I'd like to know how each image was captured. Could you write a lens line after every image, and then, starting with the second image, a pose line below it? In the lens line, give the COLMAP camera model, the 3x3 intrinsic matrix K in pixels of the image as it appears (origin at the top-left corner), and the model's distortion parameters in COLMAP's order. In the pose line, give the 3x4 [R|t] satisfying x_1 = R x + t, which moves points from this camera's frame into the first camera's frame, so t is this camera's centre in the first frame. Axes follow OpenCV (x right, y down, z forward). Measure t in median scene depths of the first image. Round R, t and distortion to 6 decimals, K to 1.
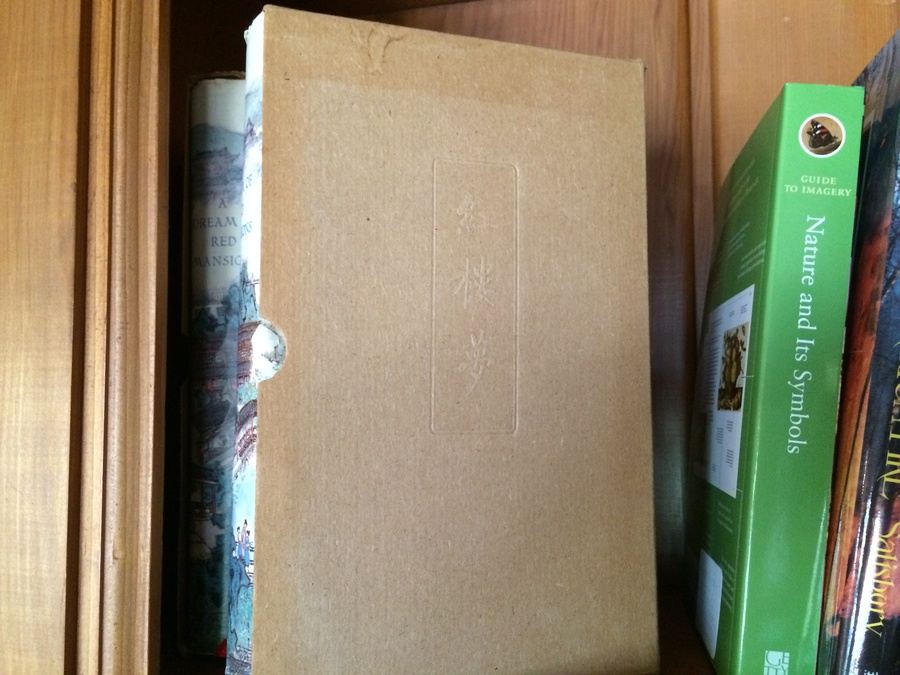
lens RADIAL K [[781.6, 0, 443.3], [0, 781.6, 336.5], [0, 0, 1]] dist [0.084726, -0.121256]
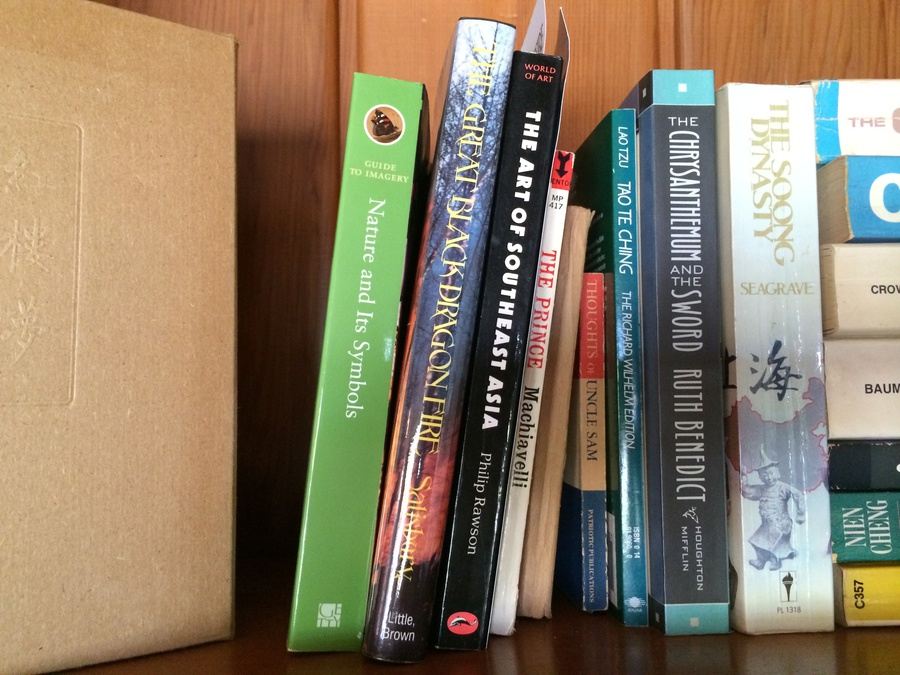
lens RADIAL K [[781.6, 0, 449.8], [0, 781.6, 334.3], [0, 0, 1]] dist [0.084726, -0.121256]
pose [[0.959464, 0.011614, 0.281591, 0.242936], [-0.014485, 0.999862, 0.008115, 0.021056], [-0.281458, -0.011865, 0.959500, -0.054315]]
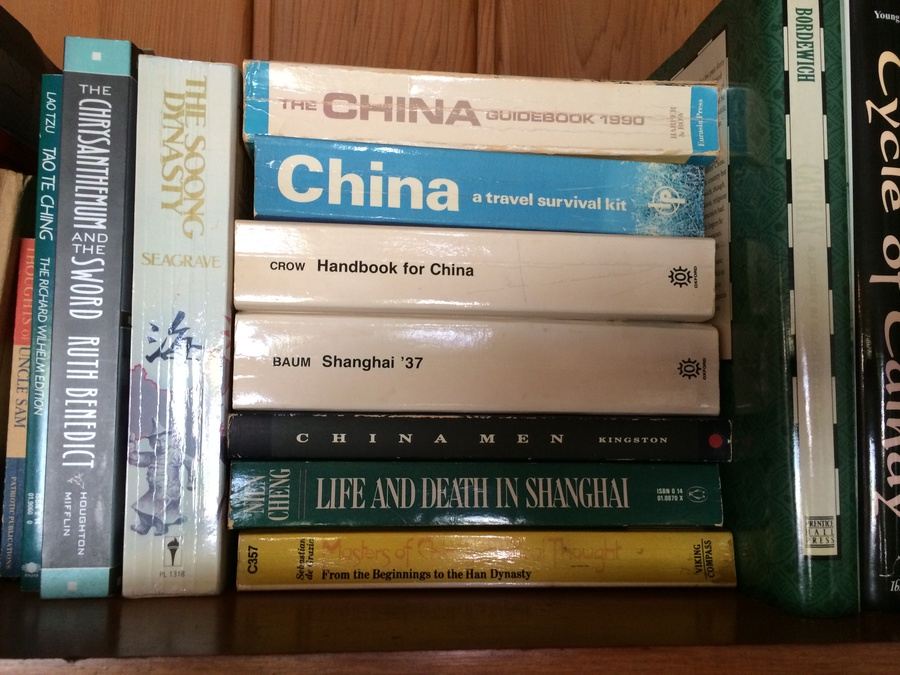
lens RADIAL K [[781.6, 0, 457.2], [0, 781.6, 335.3], [0, 0, 1]] dist [0.084726, -0.121256]
pose [[0.929599, 0.042085, 0.366161, 0.728900], [-0.050656, 0.998620, 0.013828, 0.027472], [-0.365074, -0.031403, 0.930449, -0.234343]]
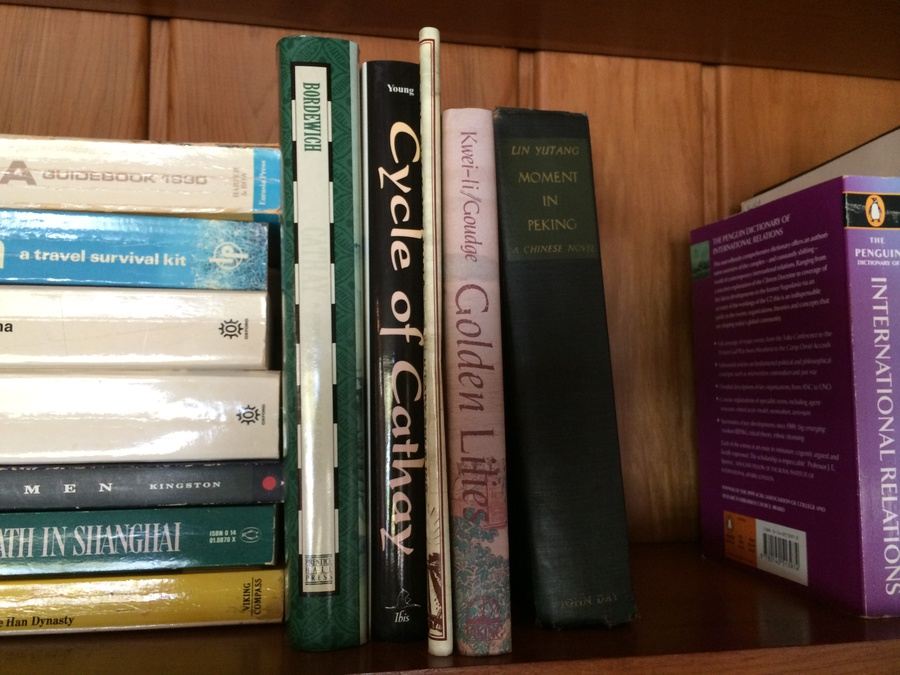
lens RADIAL K [[781.6, 0, 447.3], [0, 781.6, 331.7], [0, 0, 1]] dist [0.084726, -0.121256]
pose [[0.904619, 0.036610, 0.424647, 1.109230], [-0.036205, 0.999304, -0.009024, -0.034296], [-0.424681, -0.007211, 0.905314, -0.451048]]
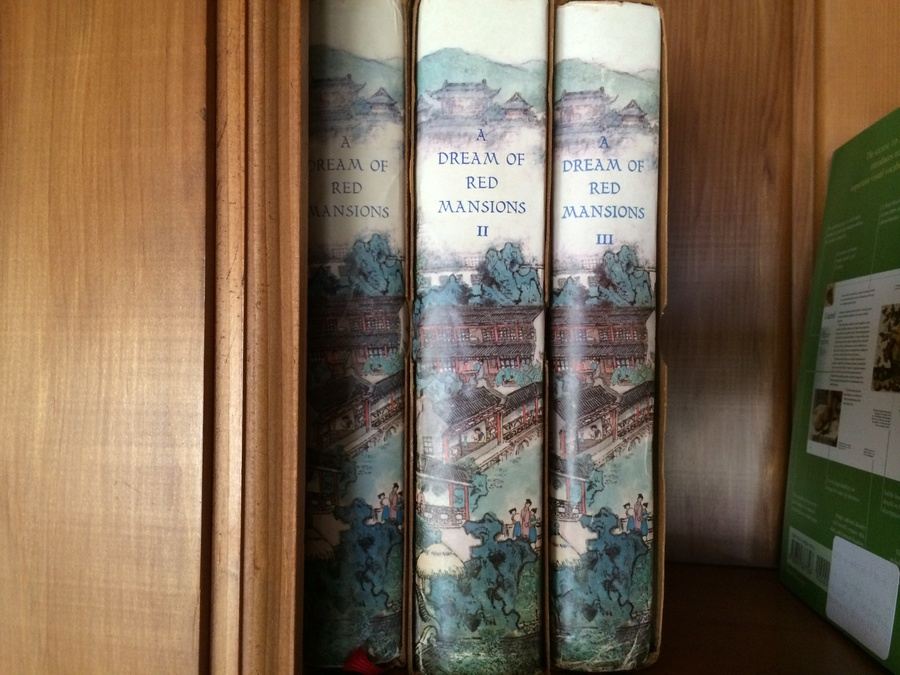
lens RADIAL K [[781.6, 0, 455.7], [0, 781.6, 331.6], [0, 0, 1]] dist [0.084726, -0.121256]
pose [[0.994773, 0.015974, 0.100853, -0.288657], [-0.021344, 0.998398, 0.052399, -0.015767], [-0.099854, -0.054278, 0.993521, 0.166023]]
